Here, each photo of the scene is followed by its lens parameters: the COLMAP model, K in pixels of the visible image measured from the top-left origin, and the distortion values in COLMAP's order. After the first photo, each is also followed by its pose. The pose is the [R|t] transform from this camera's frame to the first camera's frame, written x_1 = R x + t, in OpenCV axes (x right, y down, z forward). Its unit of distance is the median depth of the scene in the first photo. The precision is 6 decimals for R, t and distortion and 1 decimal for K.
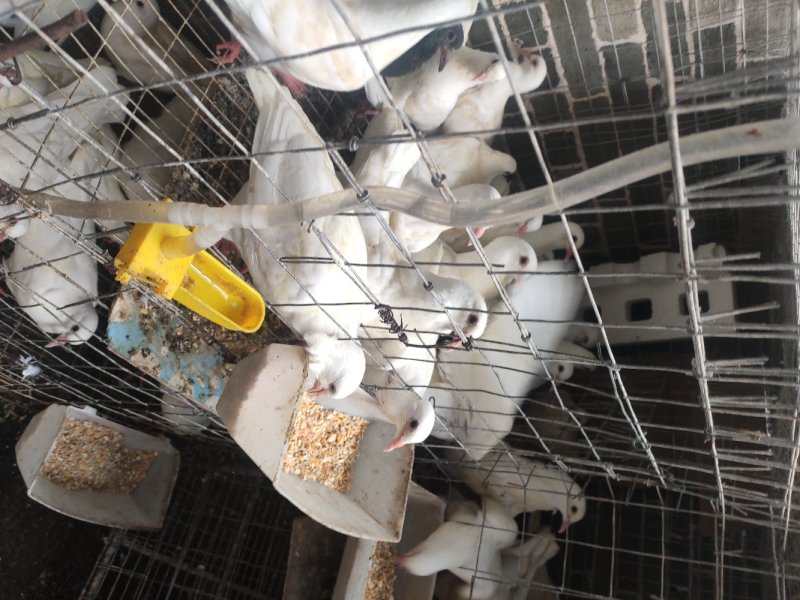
lens RADIAL K [[582.0, 0, 400.0], [0, 582.0, 300.0], [0, 0, 1]] dist [0.020752, -0.042420]
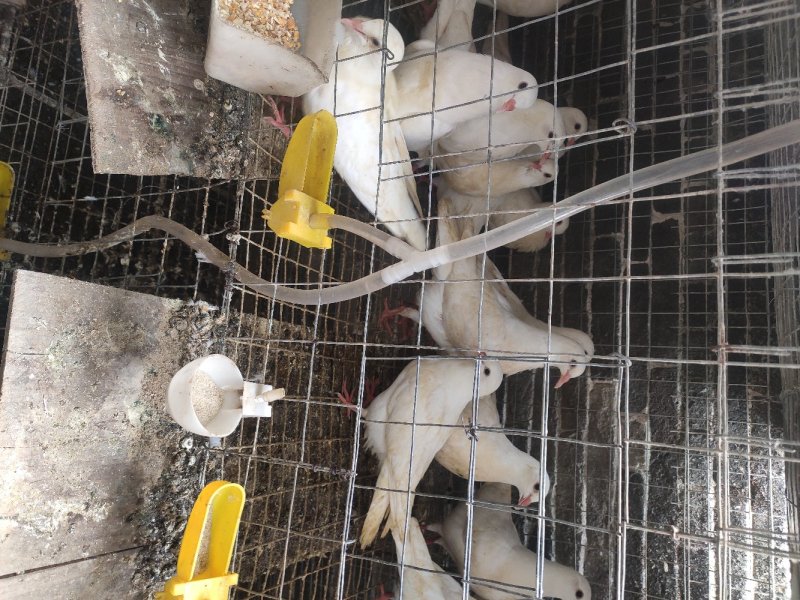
lens RADIAL K [[574.8, 0, 398.5], [0, 574.8, 296.7], [0, 0, 1]] dist [0.049090, -0.067380]
pose [[0.987164, -0.158010, -0.023236, 0.072455], [0.156255, 0.925436, 0.345184, 0.755096], [-0.033039, -0.344384, 0.938247, 0.126105]]
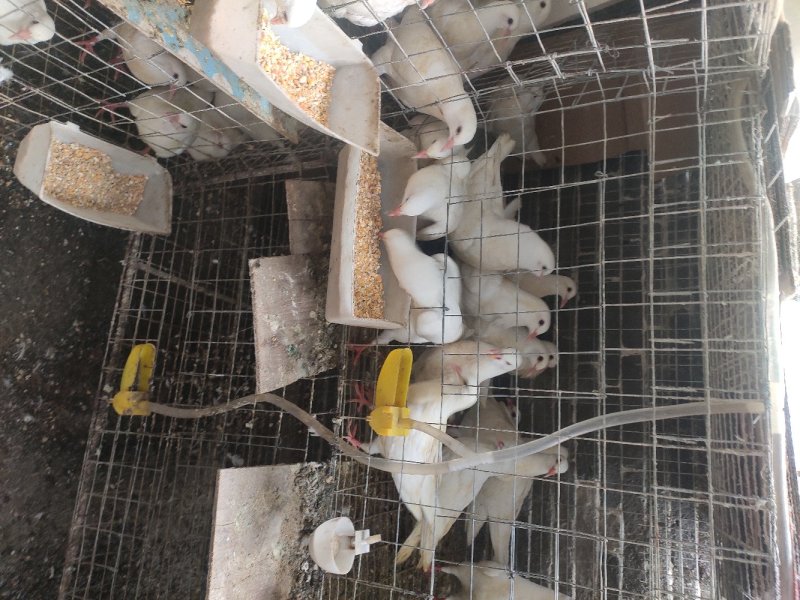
lens RADIAL K [[576.6, 0, 397.0], [0, 576.6, 291.3], [0, 0, 1]] dist [0.045646, -0.067753]
pose [[0.986913, -0.160339, 0.017147, -0.024906], [0.147380, 0.940039, 0.307582, 0.292312], [-0.065436, -0.301029, 0.951367, -0.154817]]
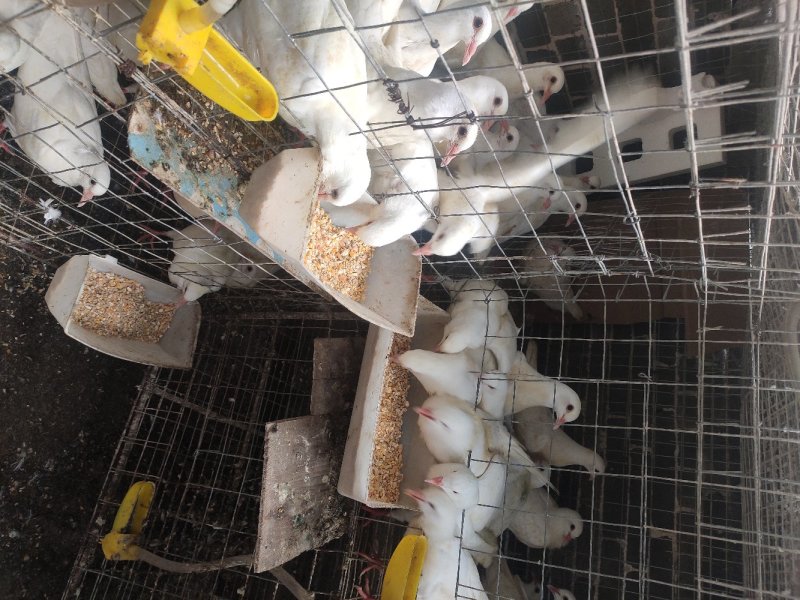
lens RADIAL K [[574.8, 0, 398.5], [0, 574.8, 296.7], [0, 0, 1]] dist [0.049090, -0.067380]
pose [[0.998321, -0.057629, 0.005793, -0.028166], [0.056009, 0.986024, 0.156905, 0.150595], [-0.014755, -0.156317, 0.987597, -0.066913]]
